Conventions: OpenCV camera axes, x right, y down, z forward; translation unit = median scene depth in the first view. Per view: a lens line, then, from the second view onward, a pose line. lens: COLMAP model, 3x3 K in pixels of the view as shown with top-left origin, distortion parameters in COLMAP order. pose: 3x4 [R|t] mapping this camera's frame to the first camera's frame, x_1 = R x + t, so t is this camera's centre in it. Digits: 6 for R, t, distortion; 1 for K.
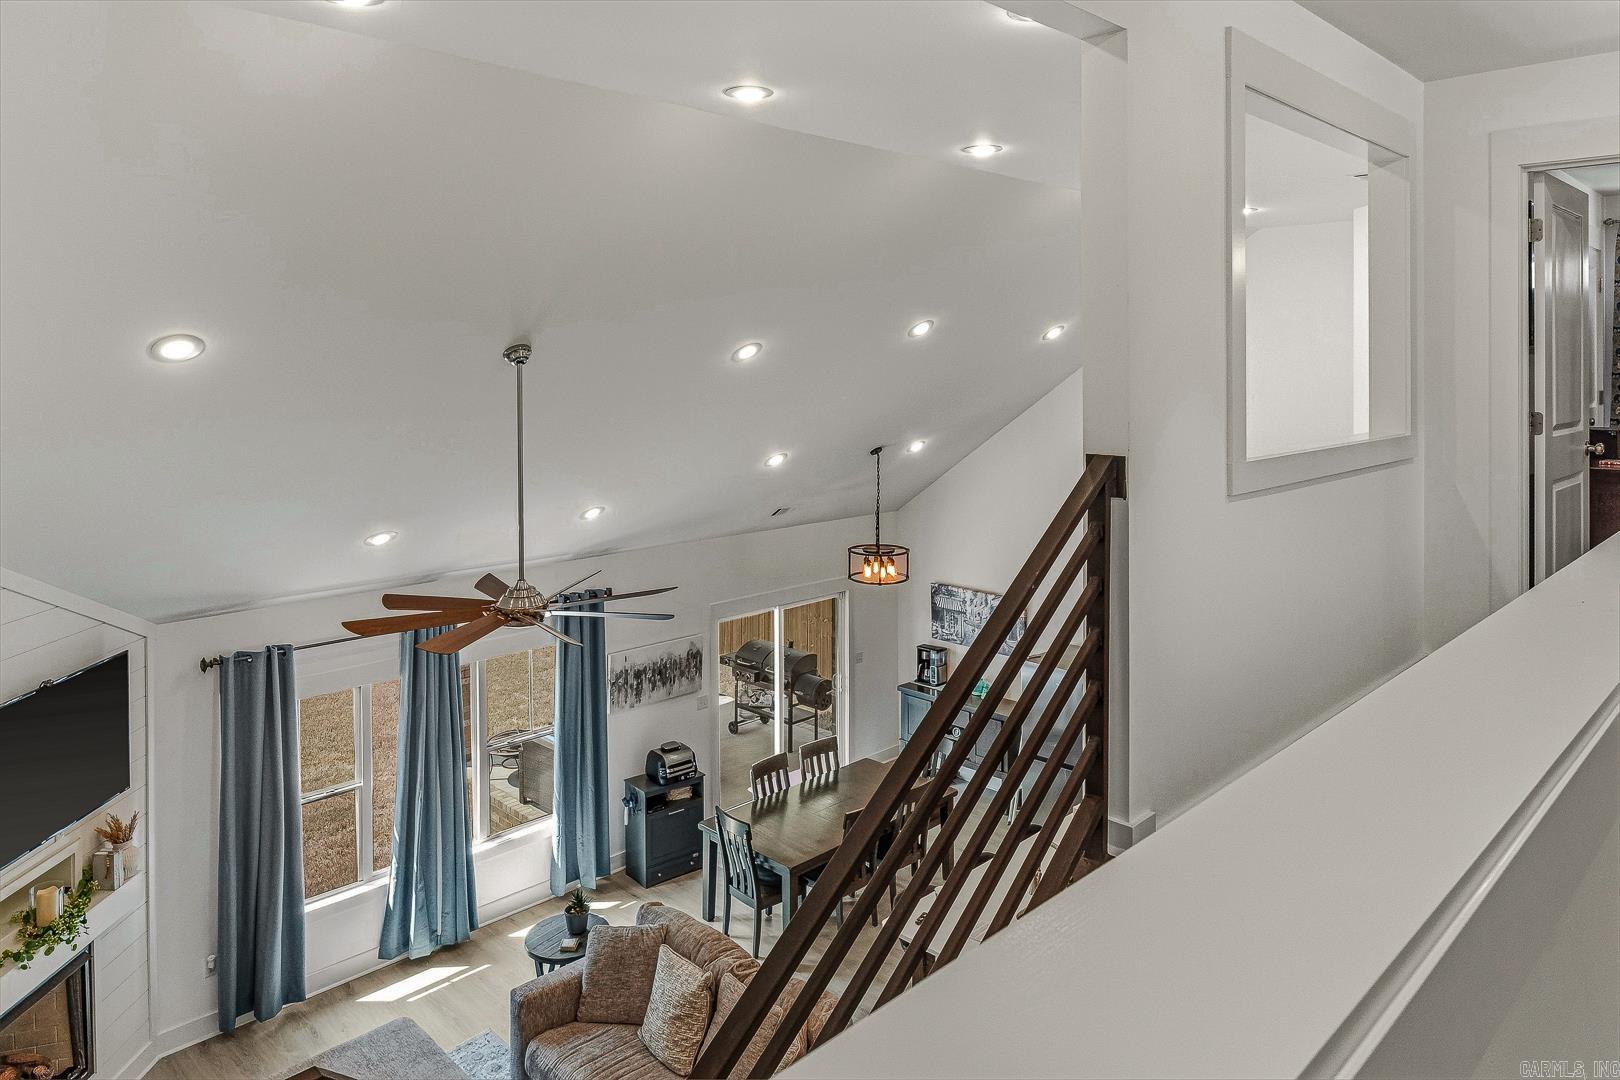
lens RADIAL K [[1040.2, 0, 817.2], [0, 1040.2, 352.6], [0, 0, 1]] dist [0.006391, 0.001613]
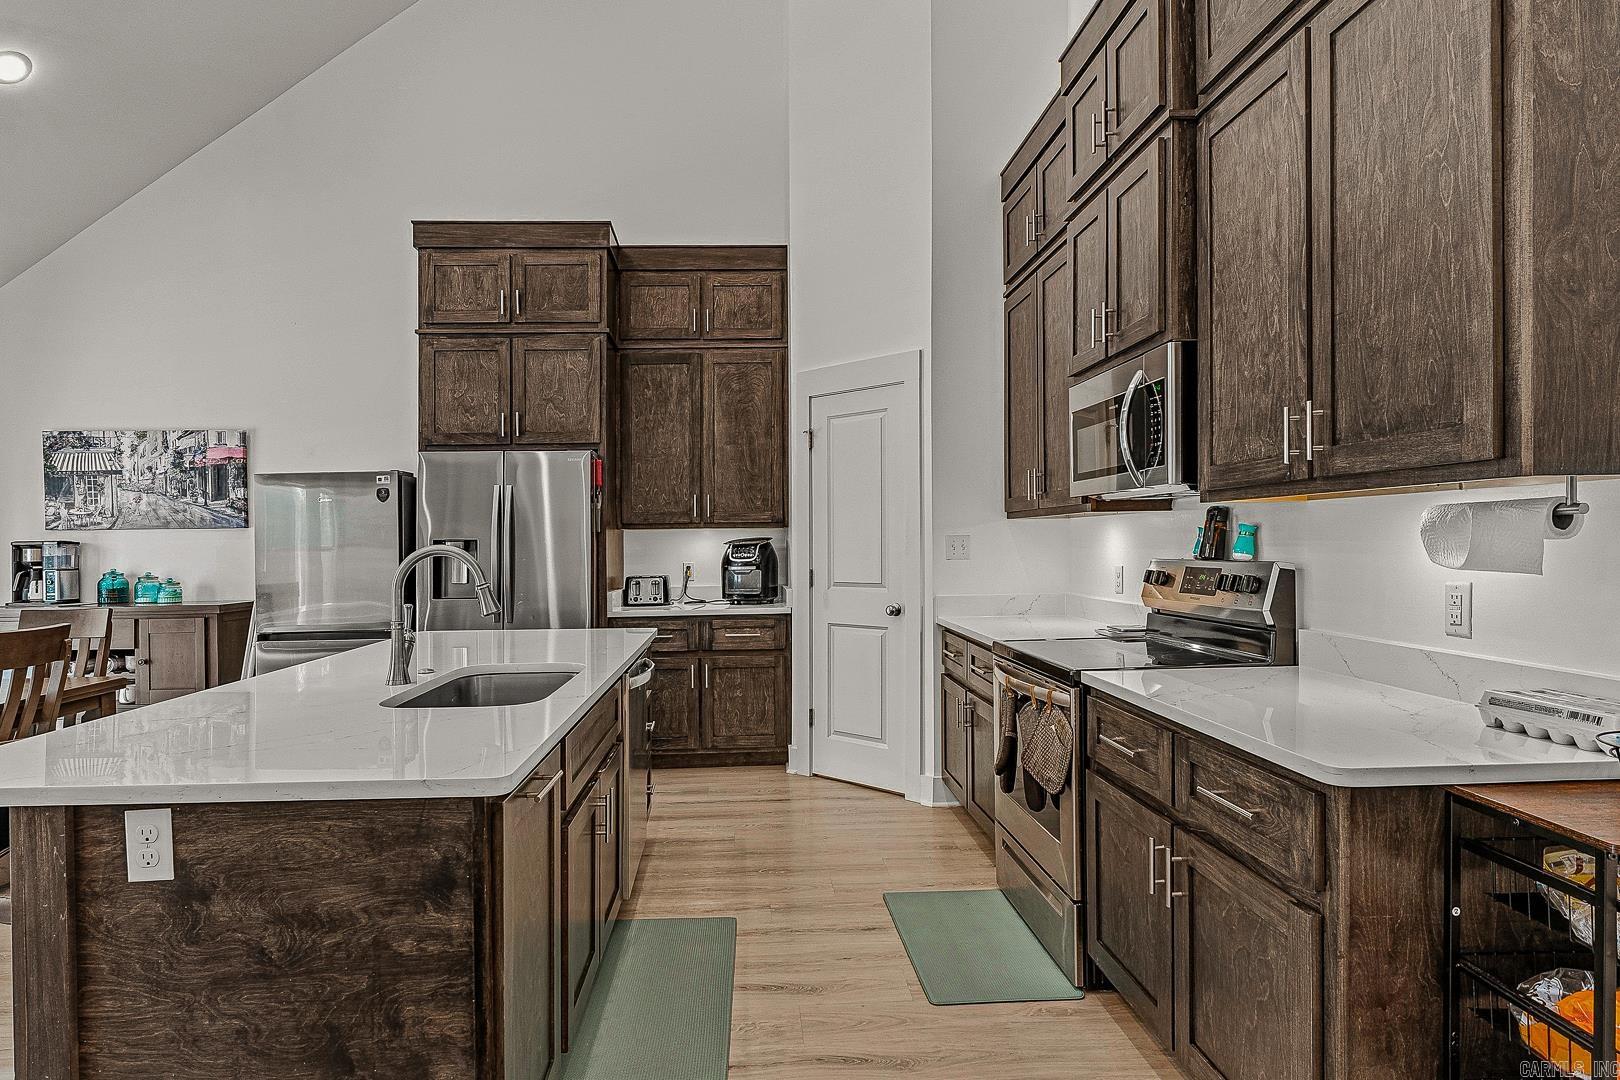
lens RADIAL K [[850.5, 0, 767.0], [0, 850.5, 541.2], [0, 0, 1]] dist [-0.016867, 0.005401]
pose [[0.671994, -0.002239, 0.740553, 0.043671], [0.003922, 0.999992, -0.000535, 0.349785], [-0.740546, 0.003264, 0.671998, 0.503154]]
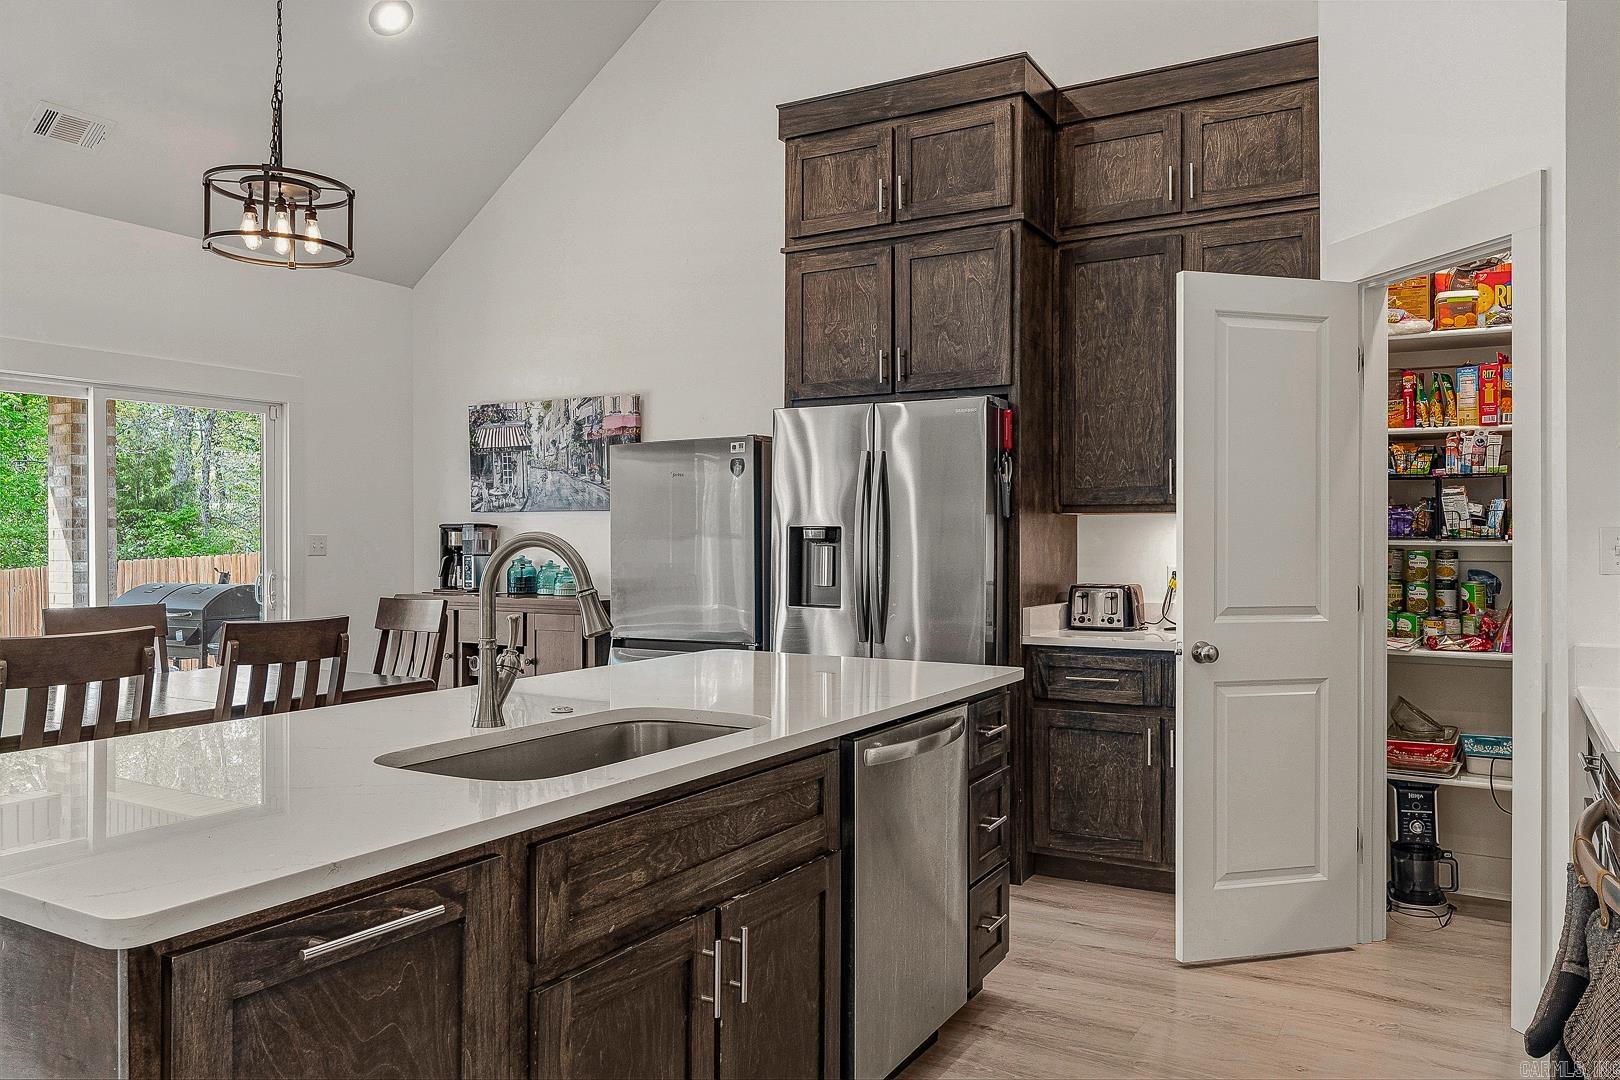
lens RADIAL K [[1121.7, 0, 846.7], [0, 1121.7, 521.6], [0, 0, 1]] dist [-0.007795, 0.000247]
pose [[0.958887, 0.009928, 0.283616, 0.163288], [-0.008170, 0.999939, -0.007380, 0.349393], [-0.283672, 0.004759, 0.958909, 0.504547]]
